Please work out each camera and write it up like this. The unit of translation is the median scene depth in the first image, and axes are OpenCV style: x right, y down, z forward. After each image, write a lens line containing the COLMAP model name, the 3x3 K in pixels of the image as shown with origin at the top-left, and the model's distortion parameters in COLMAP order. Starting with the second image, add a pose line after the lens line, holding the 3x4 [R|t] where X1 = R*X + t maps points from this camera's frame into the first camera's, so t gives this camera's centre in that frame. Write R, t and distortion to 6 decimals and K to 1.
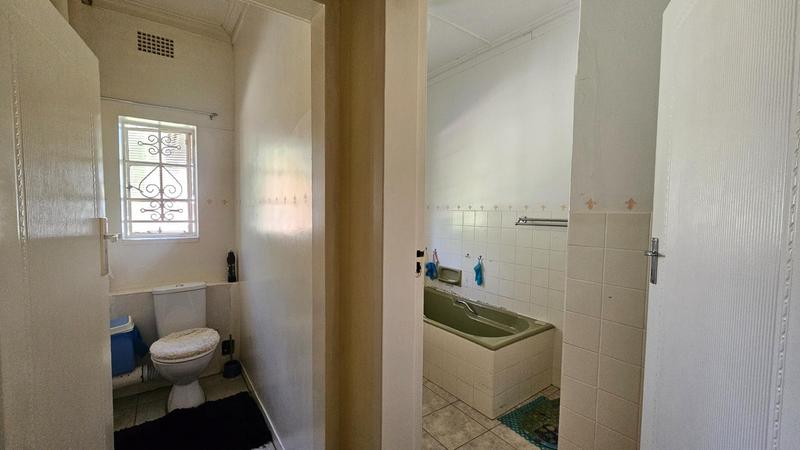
lens RADIAL K [[326.2, 0, 395.9], [0, 326.2, 229.0], [0, 0, 1]] dist [-0.000037, -0.000973]
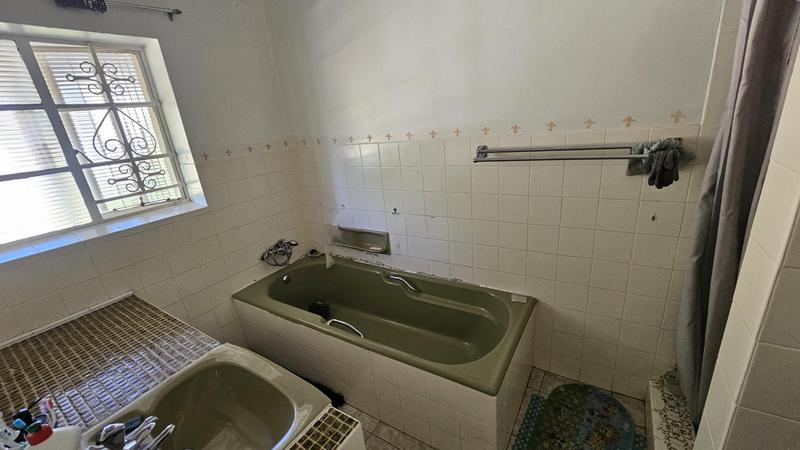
lens RADIAL K [[326.2, 0, 395.9], [0, 326.2, 229.0], [0, 0, 1]] dist [-0.000037, -0.000973]
pose [[0.927363, -0.217115, 0.304729, 0.010978], [0.130293, 0.950838, 0.280946, -0.076318], [-0.350746, -0.220835, 0.910060, 0.408042]]
